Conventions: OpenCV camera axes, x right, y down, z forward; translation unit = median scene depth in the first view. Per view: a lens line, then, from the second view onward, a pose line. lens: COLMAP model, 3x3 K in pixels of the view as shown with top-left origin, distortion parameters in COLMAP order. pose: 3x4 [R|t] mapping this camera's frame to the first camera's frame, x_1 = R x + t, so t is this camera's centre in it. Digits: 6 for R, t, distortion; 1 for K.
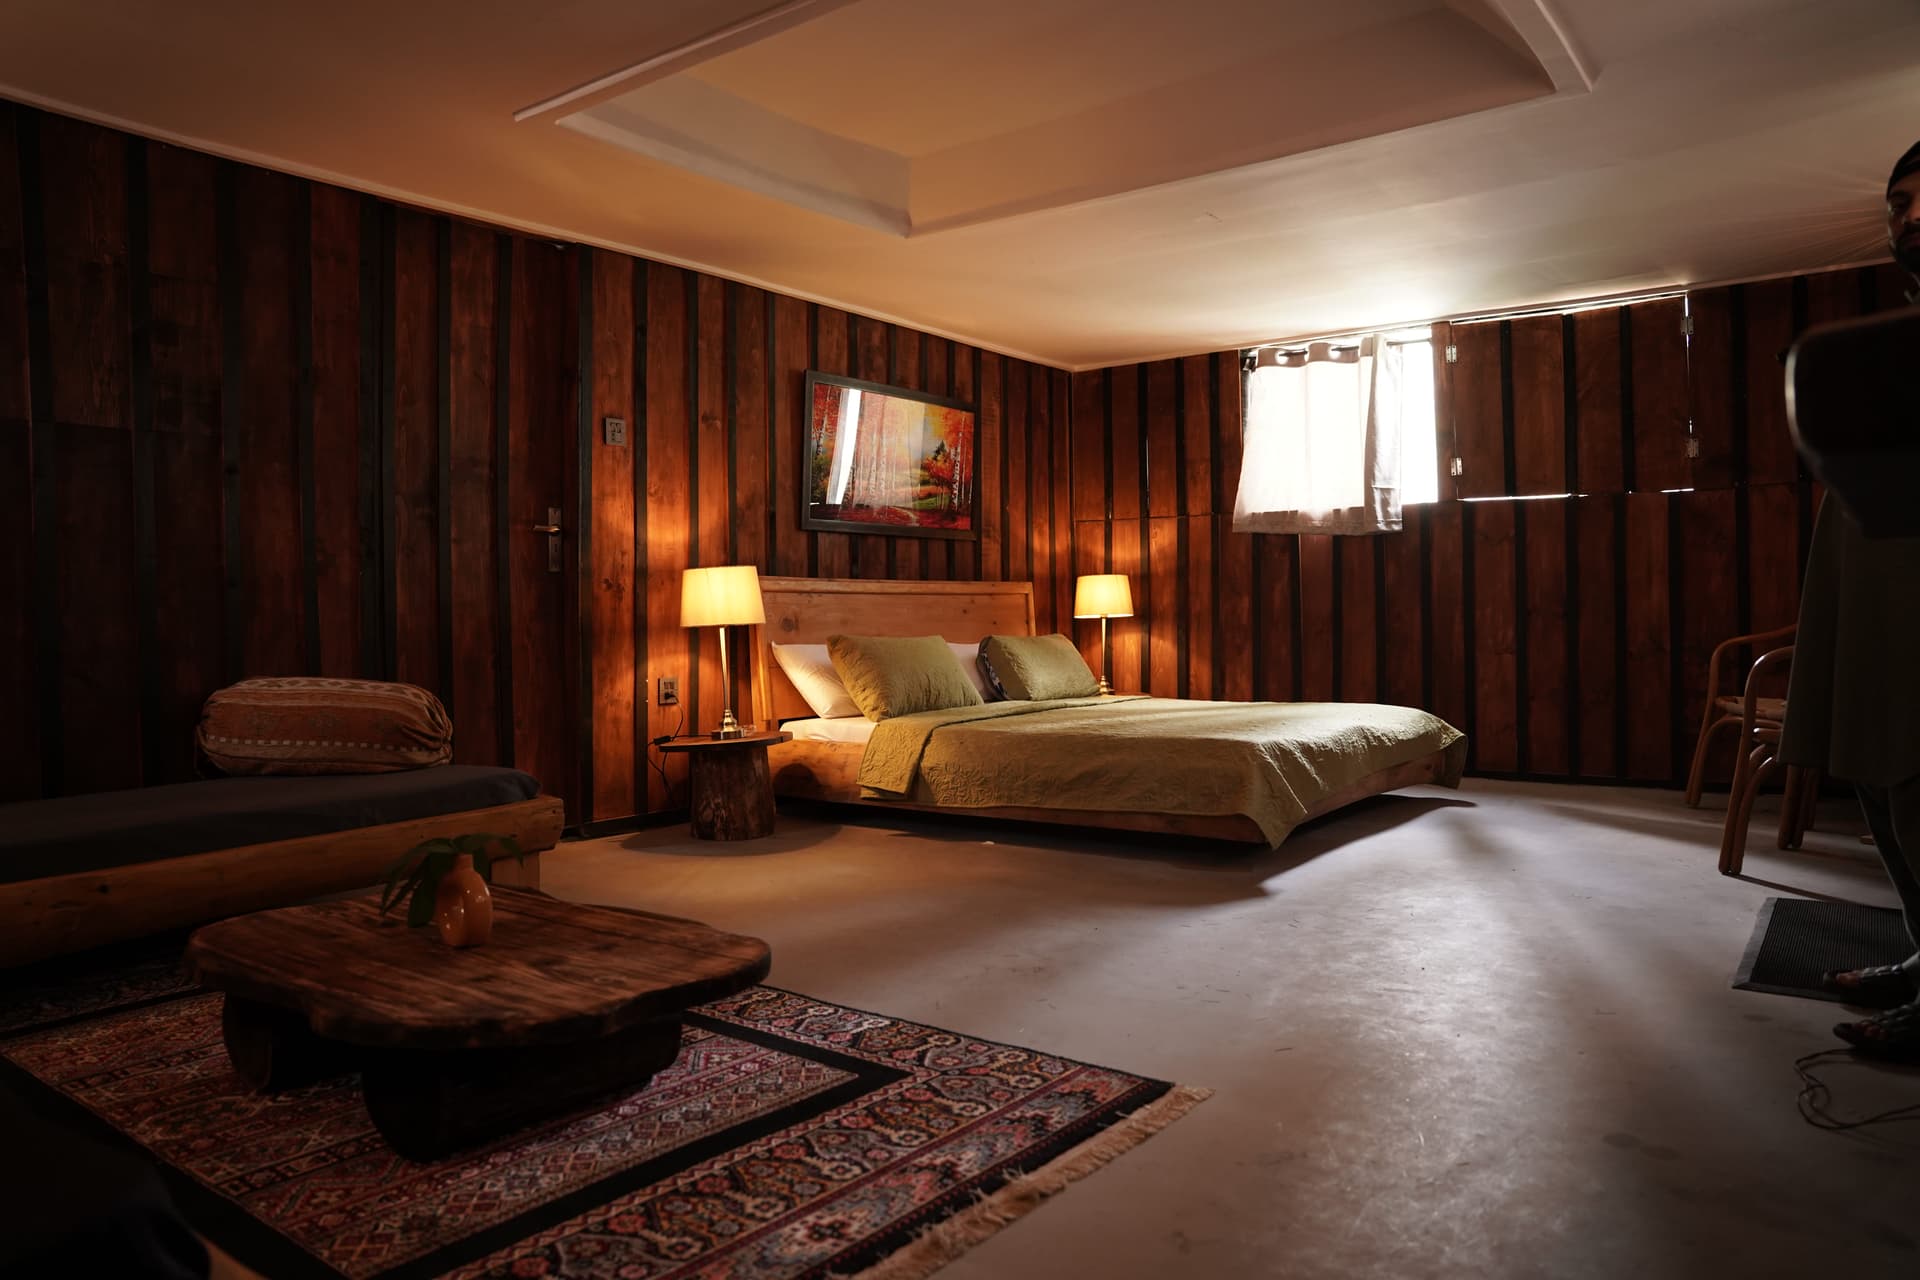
lens RADIAL K [[1325.7, 0, 964.8], [0, 1325.7, 640.3], [0, 0, 1]] dist [-0.138007, 0.106177]
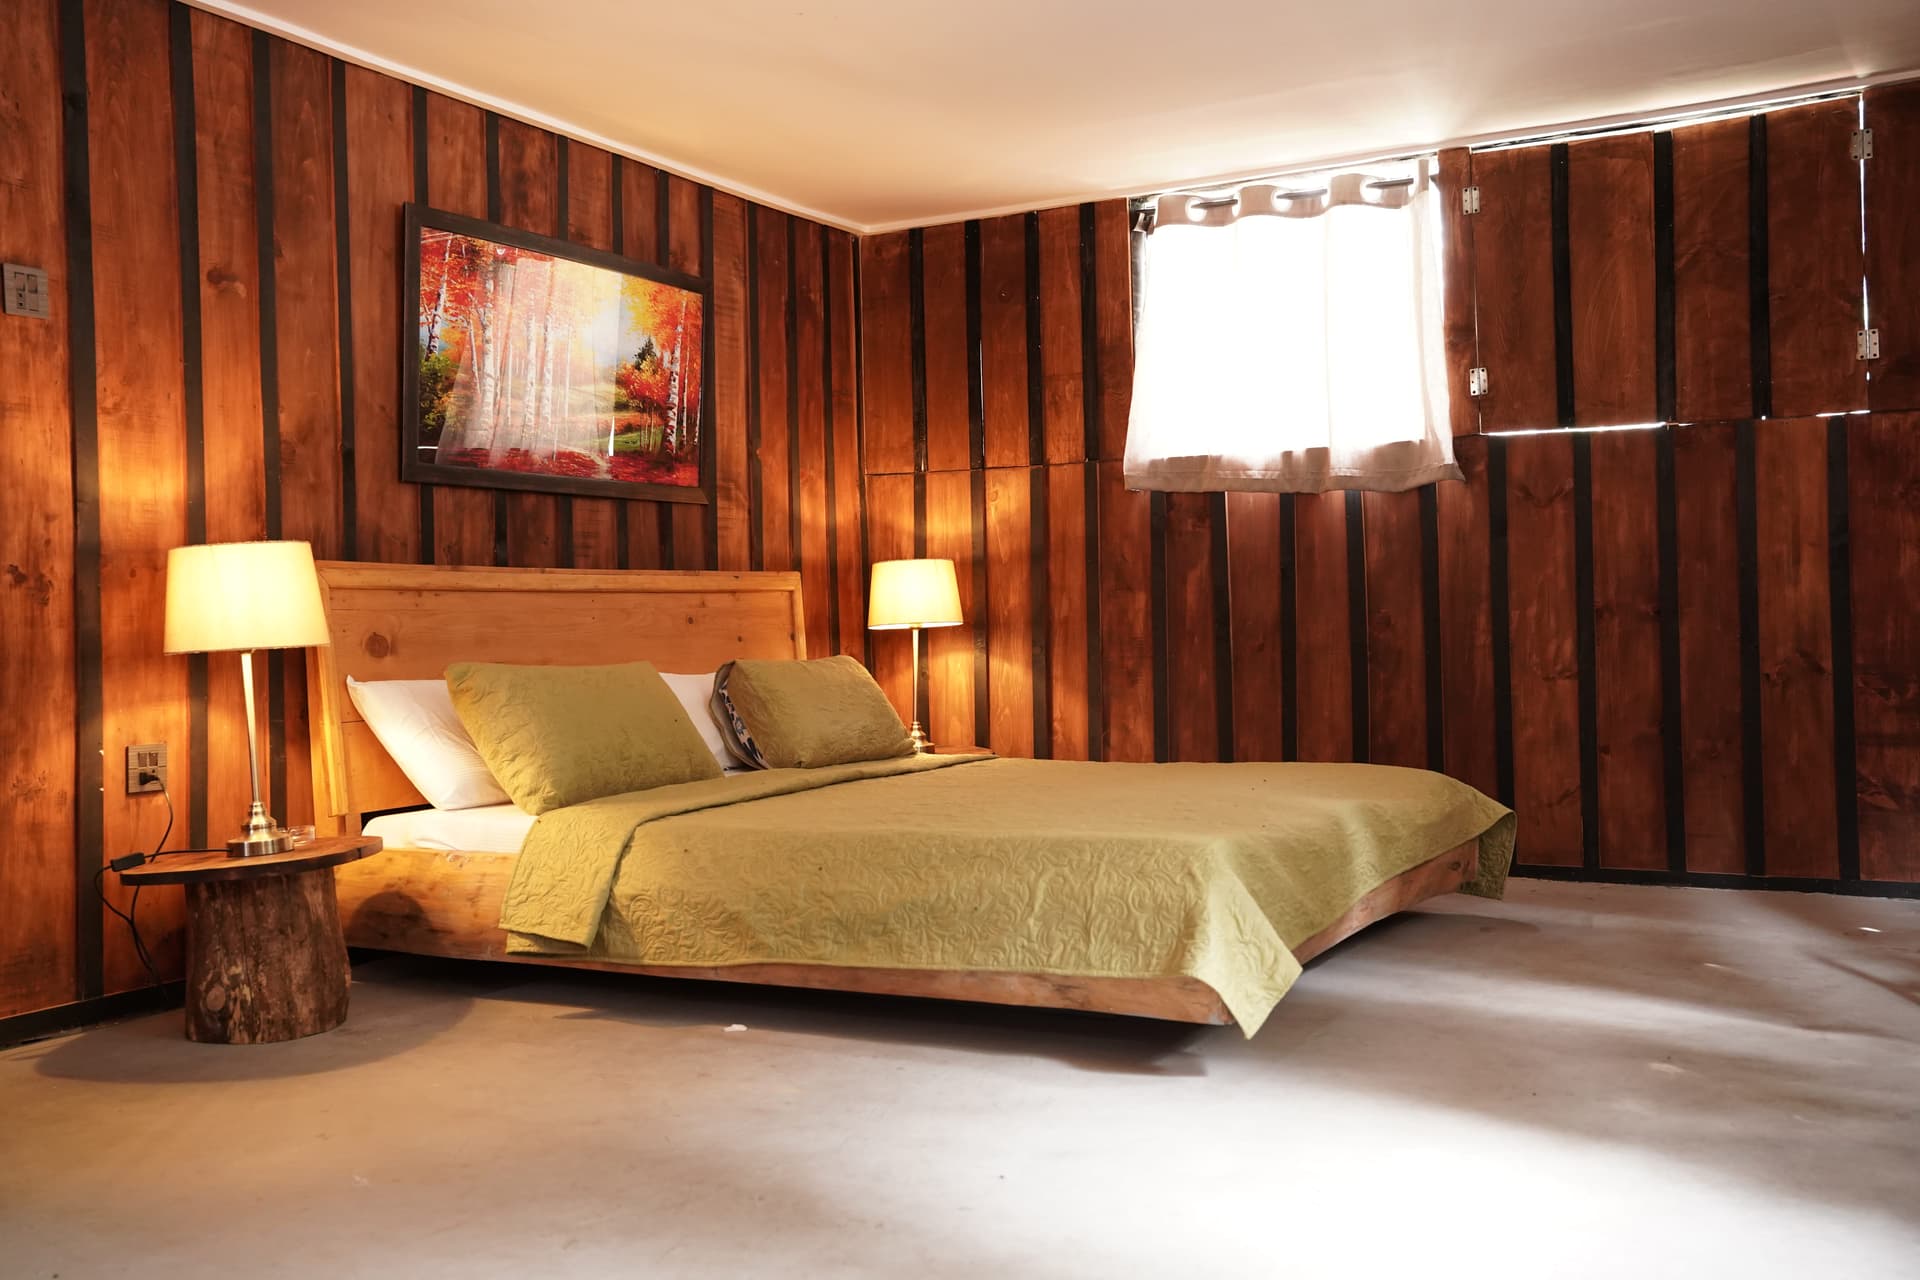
lens RADIAL K [[1871.4, 0, 957.6], [0, 1871.4, 640.4], [0, 0, 1]] dist [-0.006261, 0.140958]
pose [[0.990009, -0.010871, 0.140586, 0.000666], [0.012350, 0.999877, -0.009650, -0.003164], [-0.140464, 0.011289, 0.990021, 0.151944]]
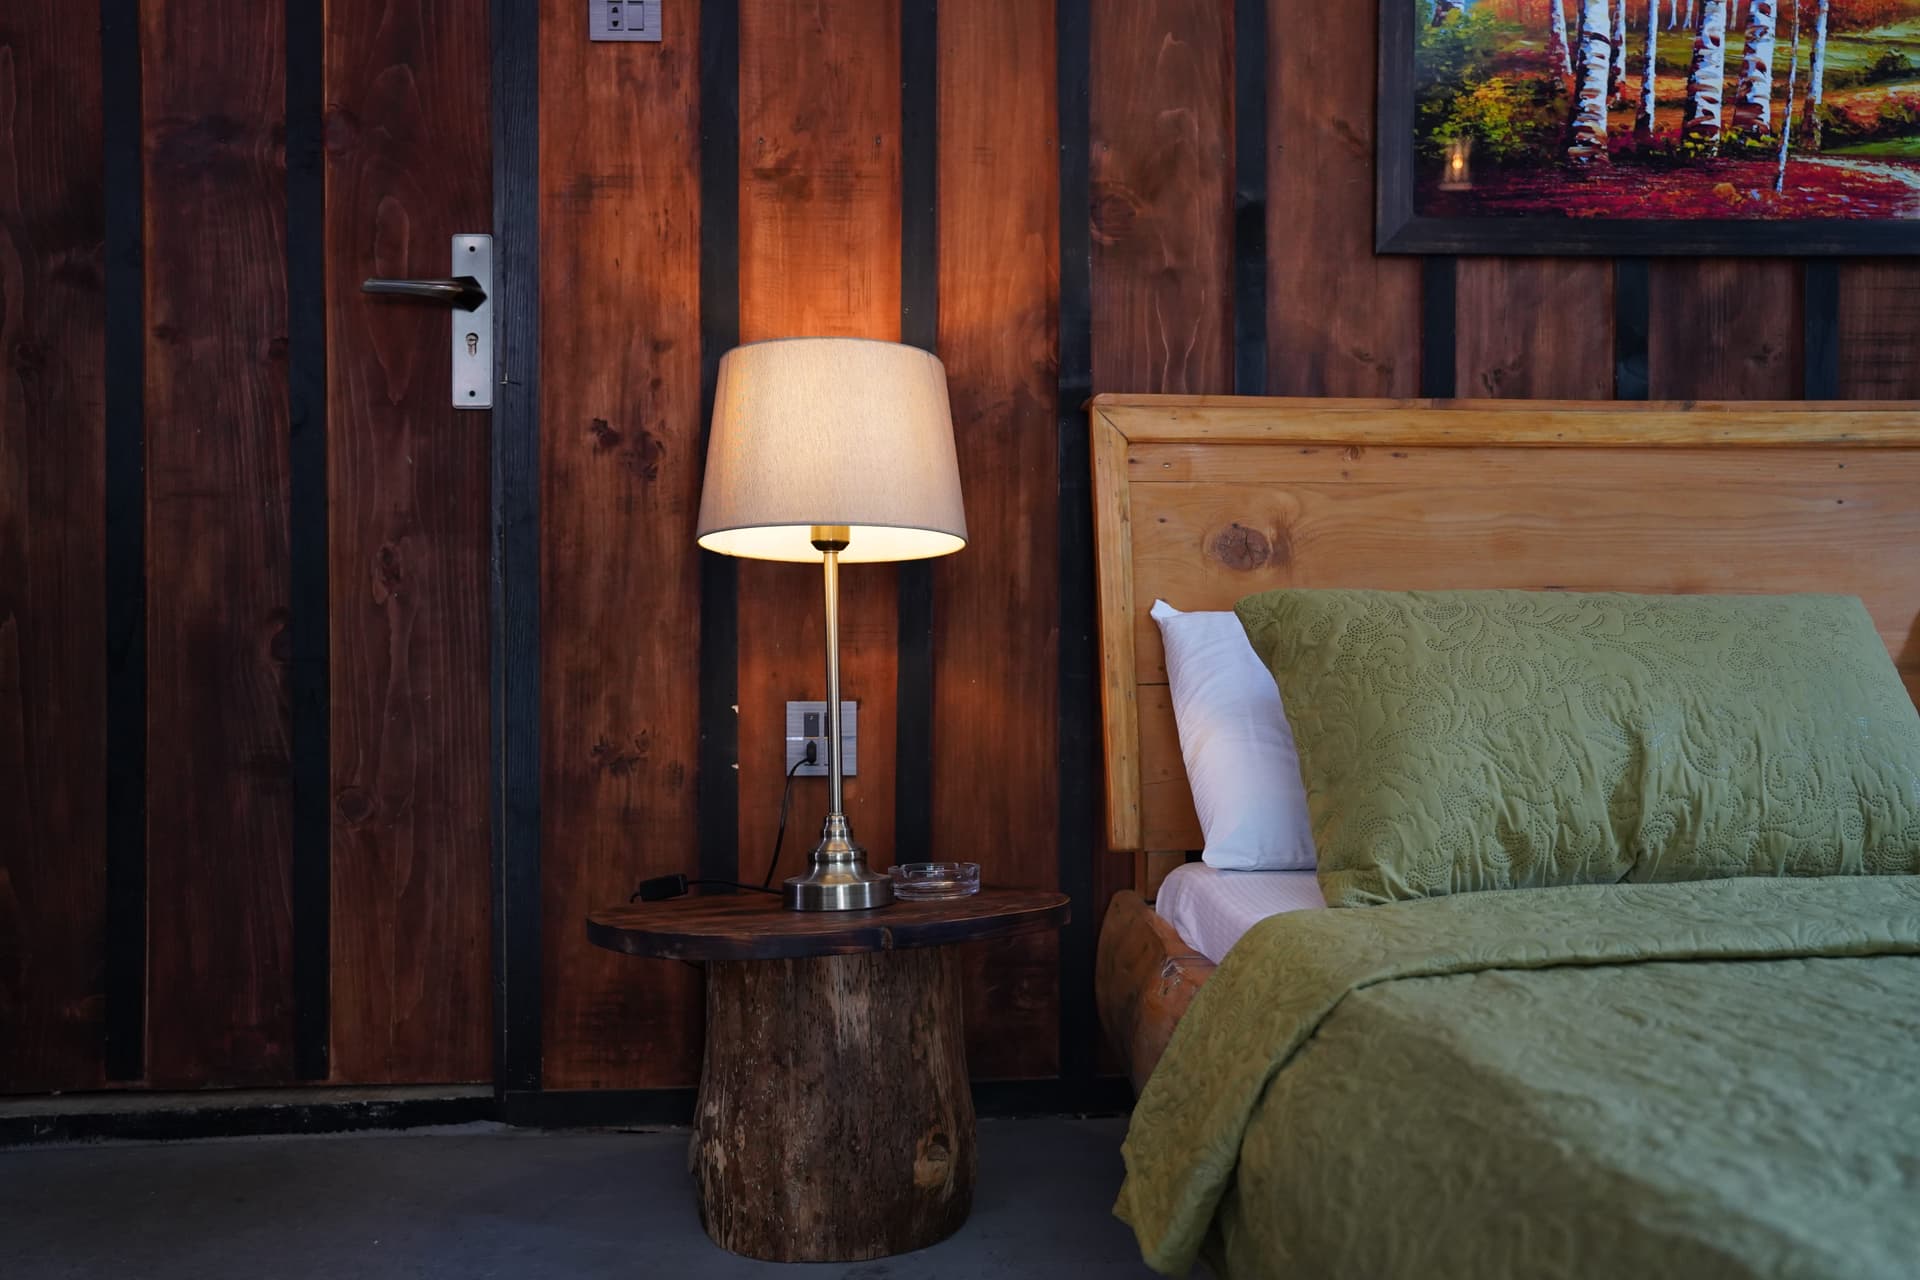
lens RADIAL K [[1739.5, 0, 960.2], [0, 1739.5, 643.6], [0, 0, 1]] dist [-0.047477, 0.153353]
pose [[0.650156, 0.018921, -0.759565, 0.126568], [-0.013890, 0.999819, 0.013017, 0.005727], [0.759673, 0.002088, 0.650301, 0.638753]]
